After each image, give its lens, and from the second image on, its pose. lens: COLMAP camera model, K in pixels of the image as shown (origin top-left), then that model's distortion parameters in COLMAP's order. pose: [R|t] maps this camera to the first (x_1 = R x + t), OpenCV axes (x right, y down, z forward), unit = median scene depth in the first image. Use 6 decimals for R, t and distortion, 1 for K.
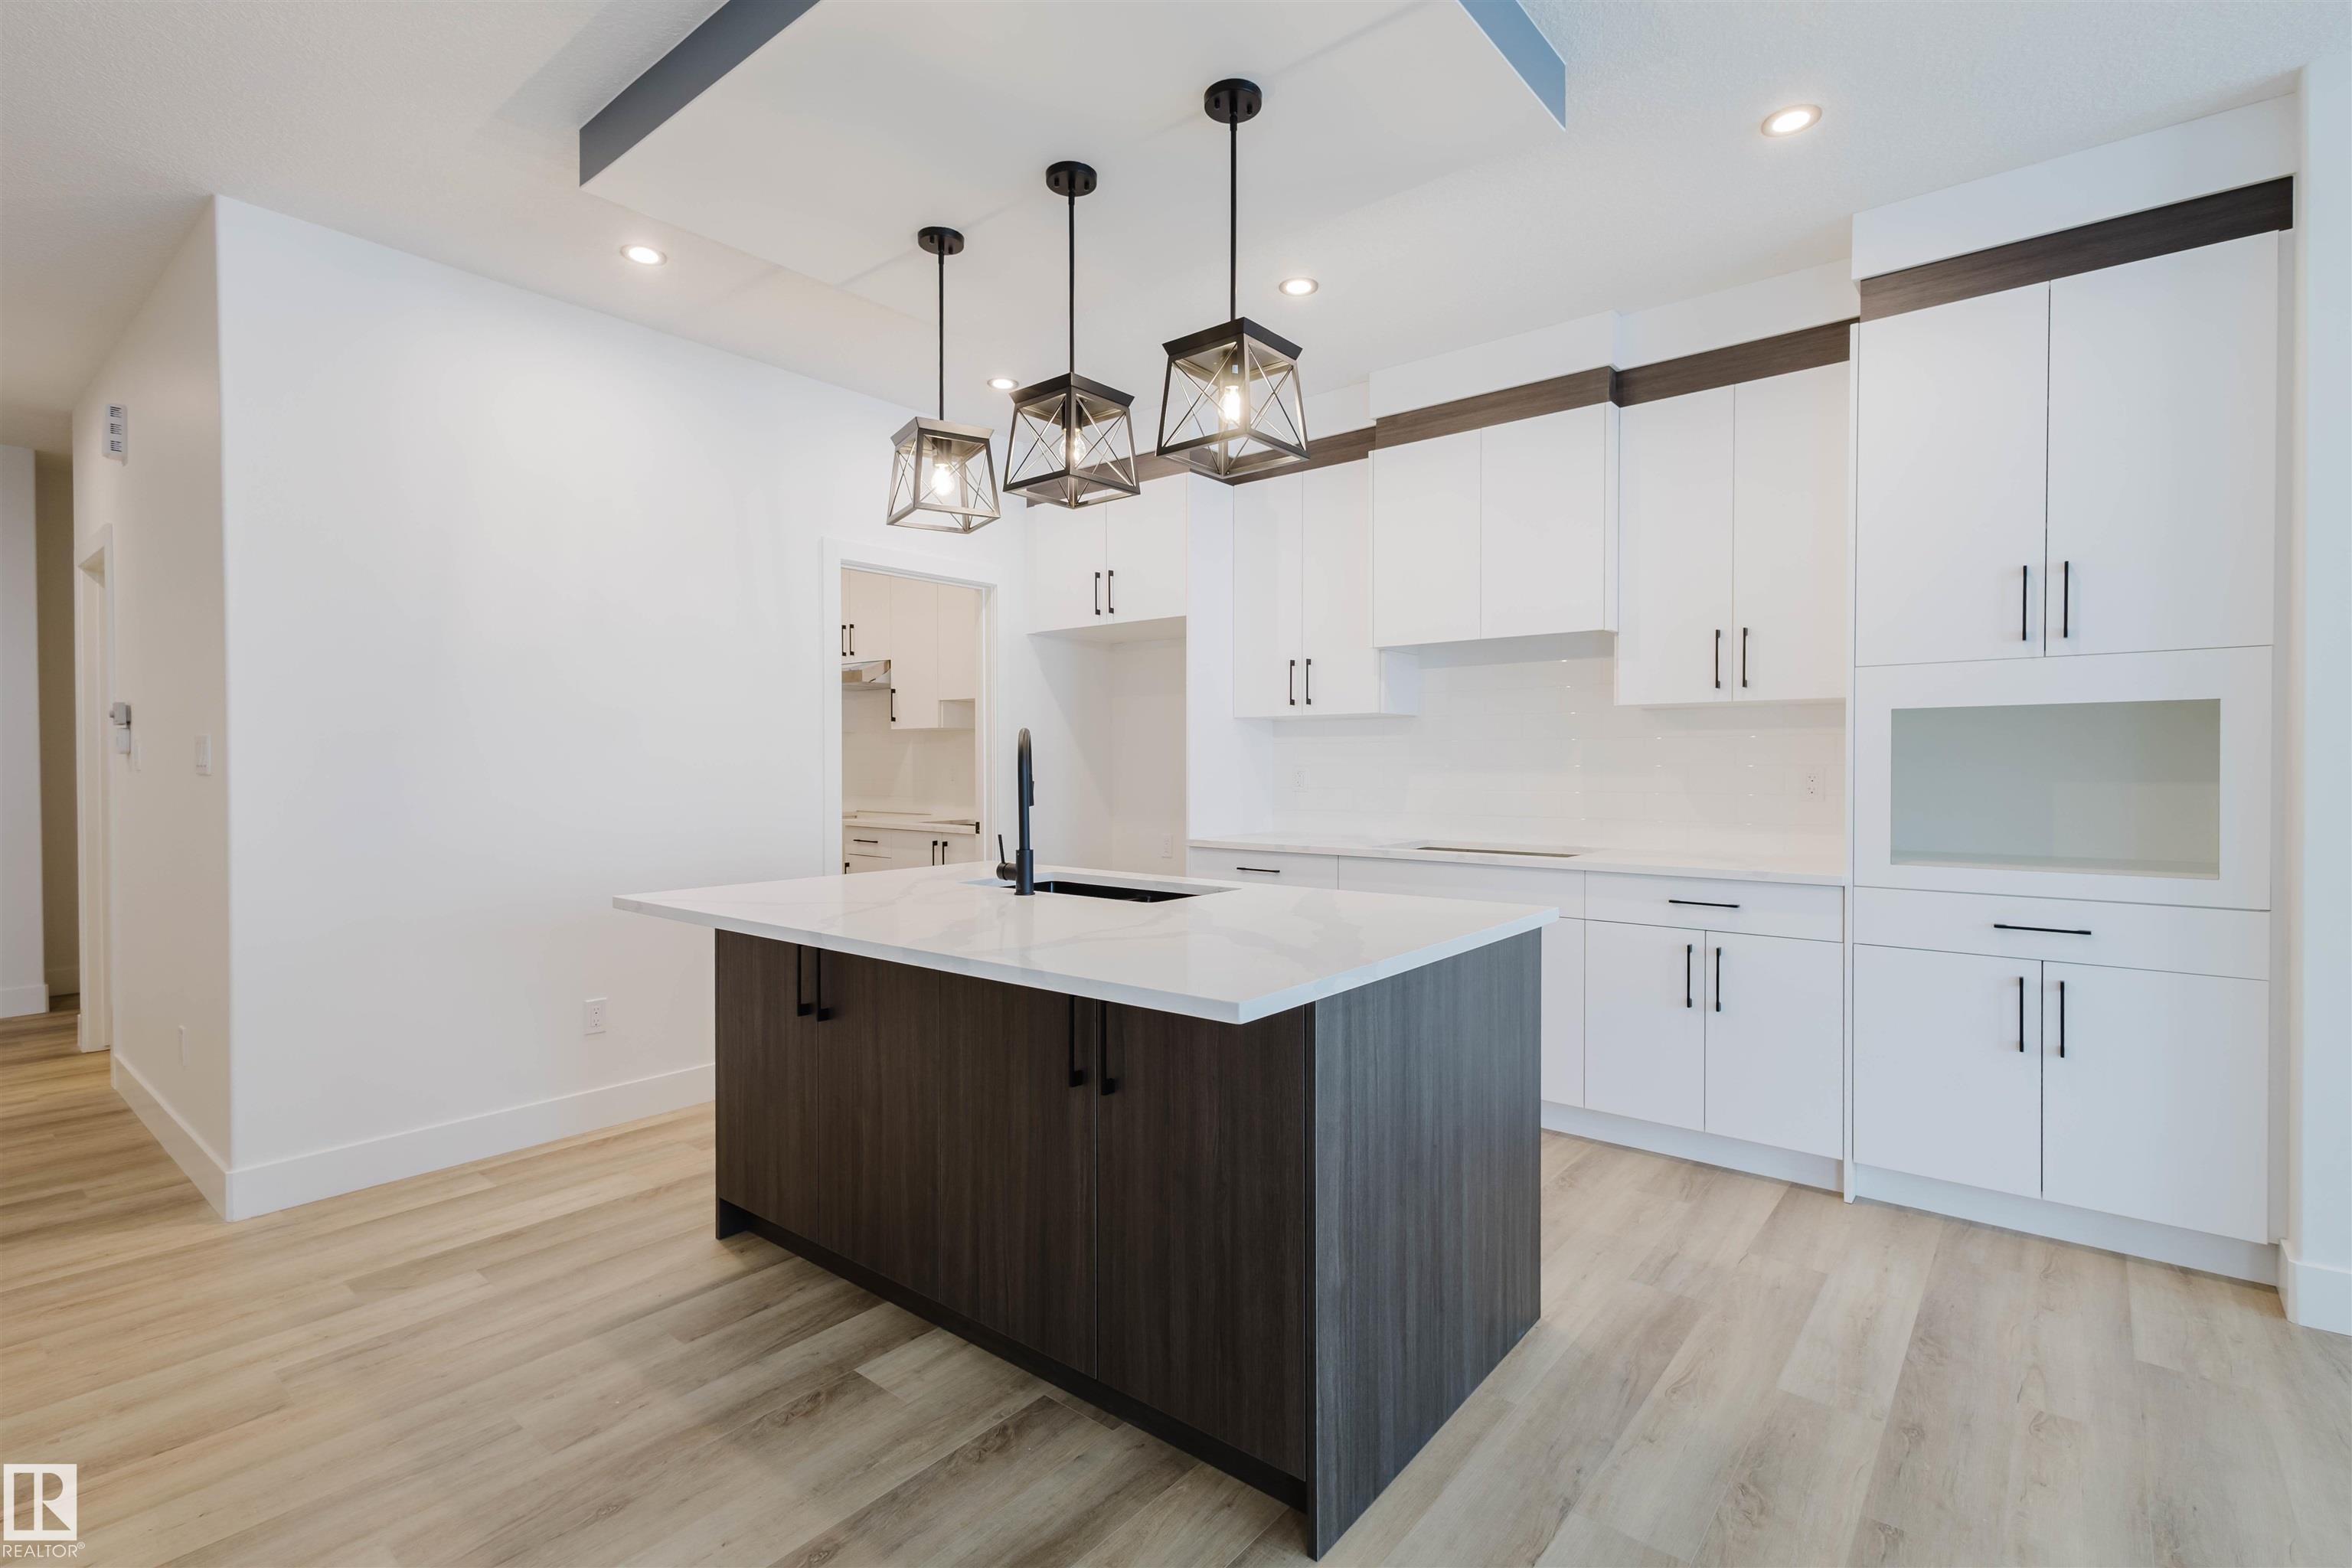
lens RADIAL K [[1083.9, 0, 1178.3], [0, 1083.9, 776.1], [0, 0, 1]] dist [0.001918, 0.000433]
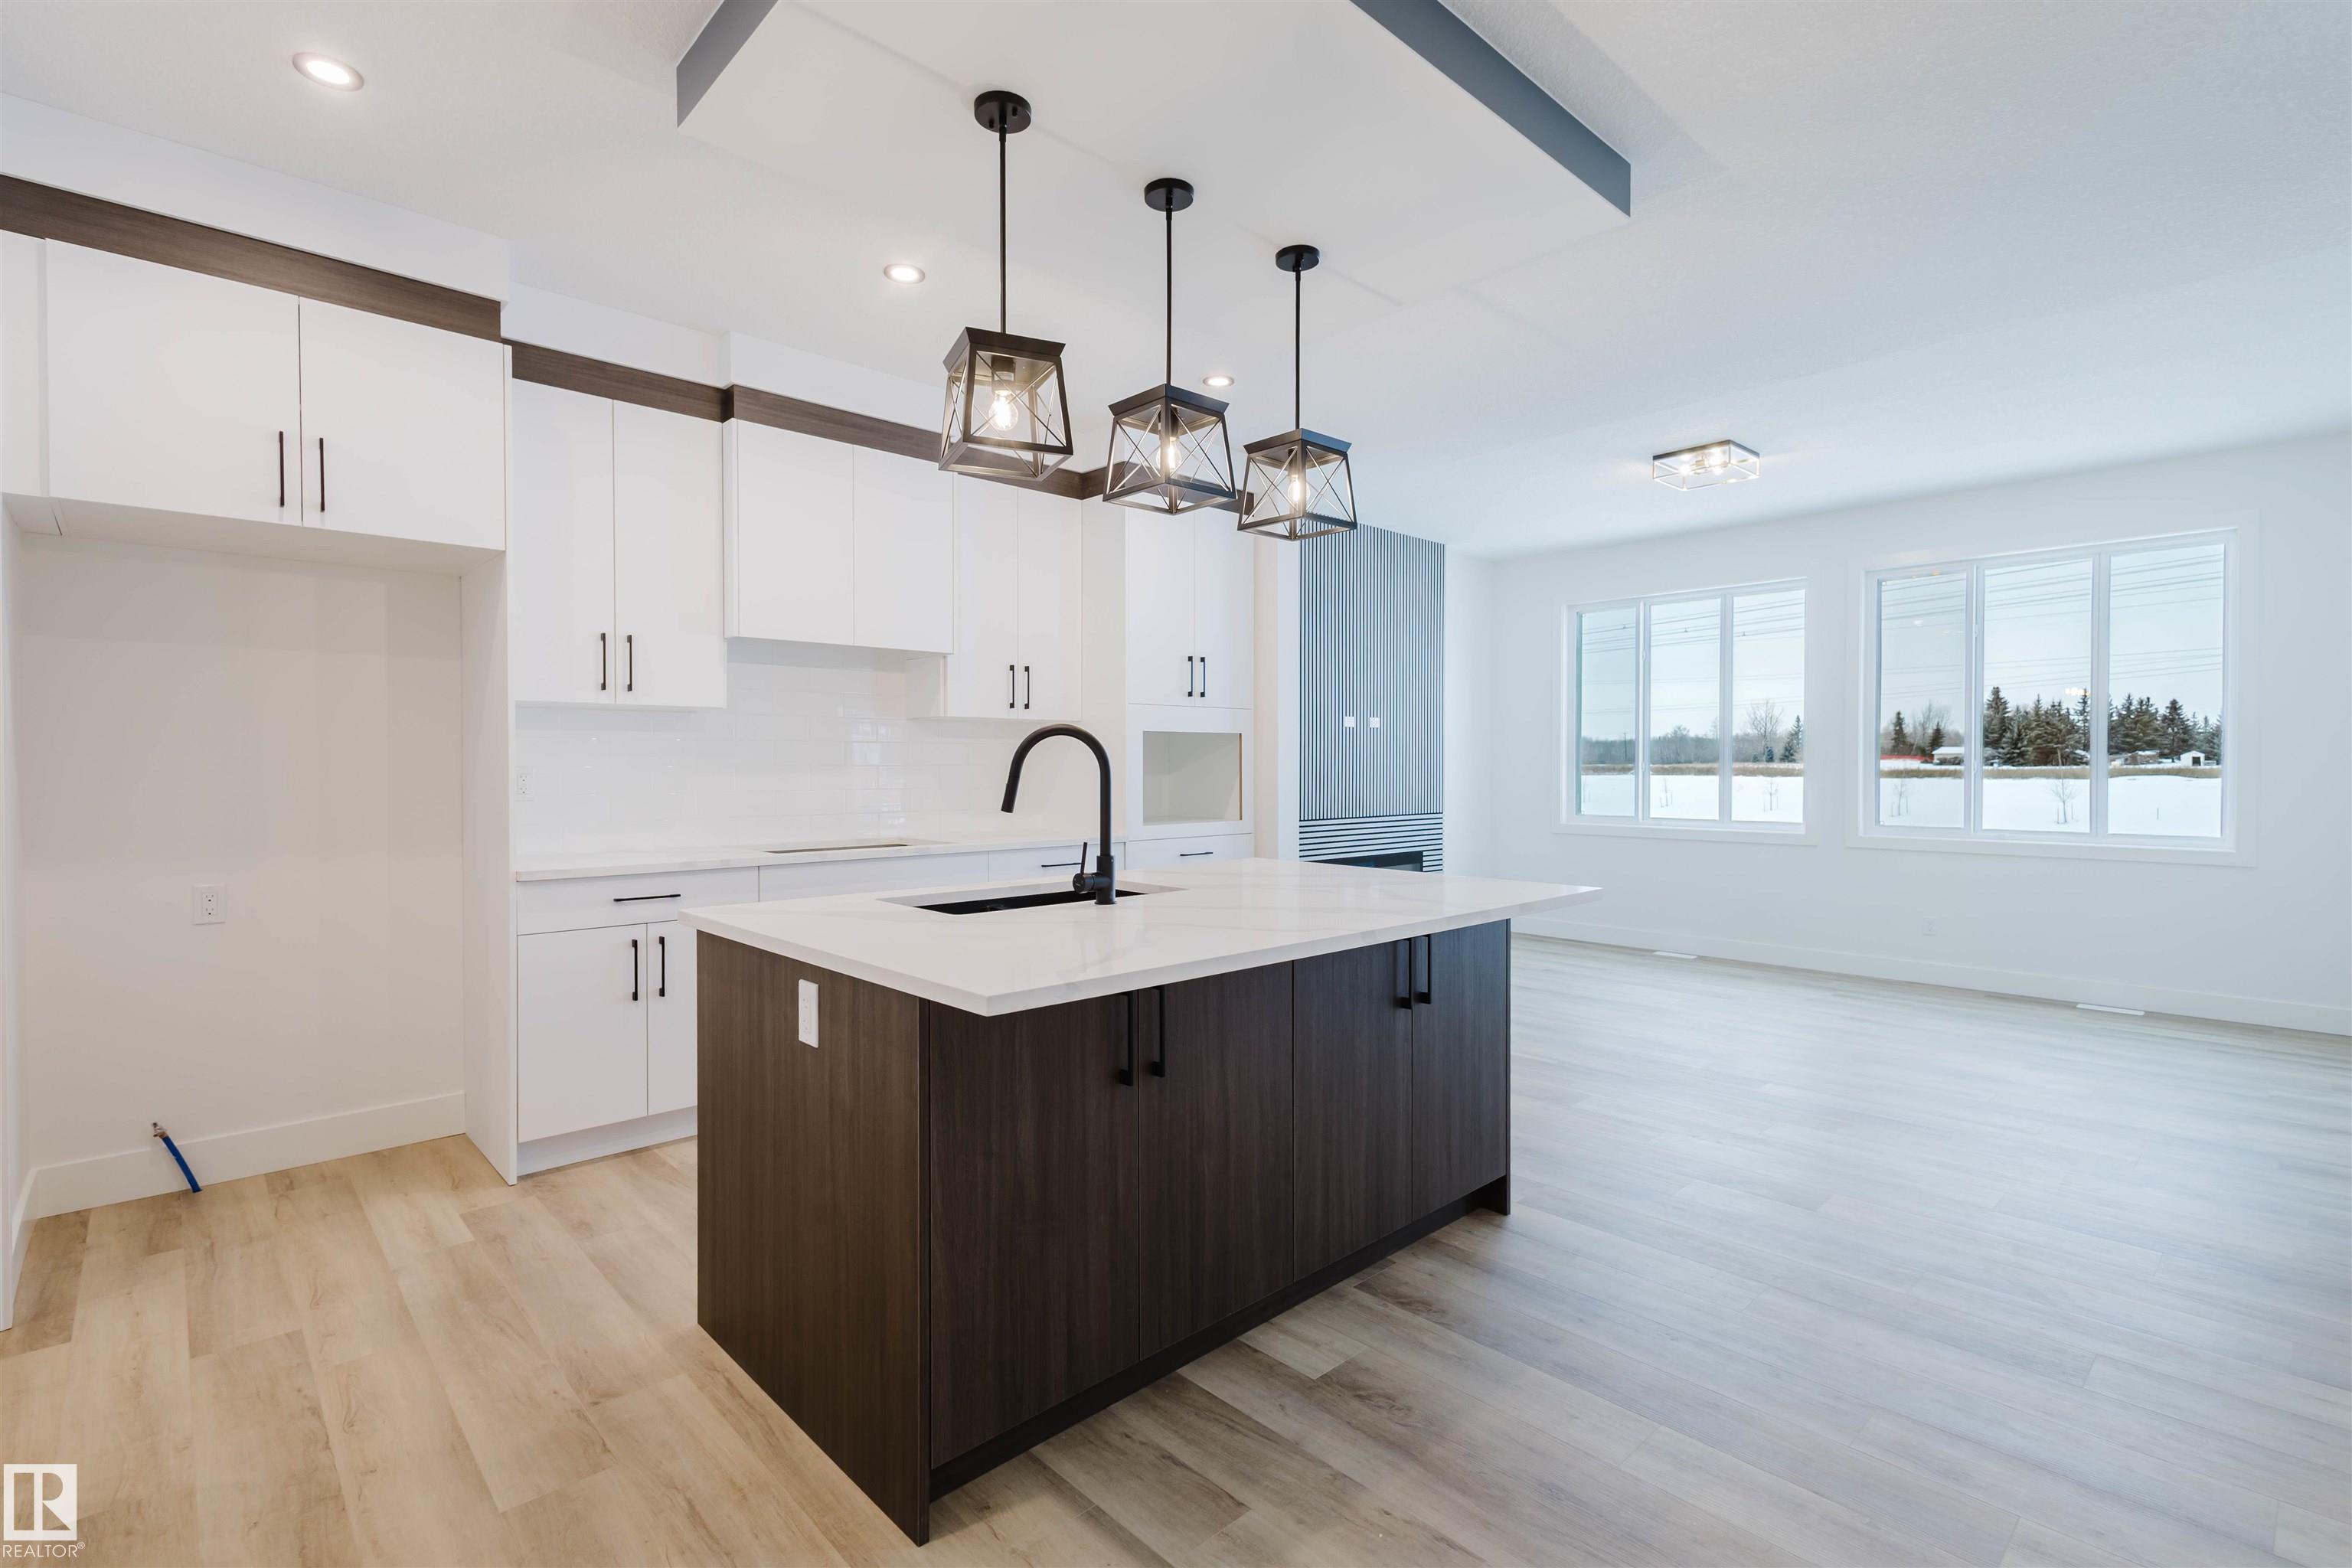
lens RADIAL K [[1083.9, 0, 1178.3], [0, 1083.9, 776.1], [0, 0, 1]] dist [0.001918, 0.000433]
pose [[0.128658, -0.009738, 0.991641, -1.116940], [0.012020, 0.999894, 0.008259, -0.007354], [-0.991616, 0.010857, 0.128761, 0.861271]]
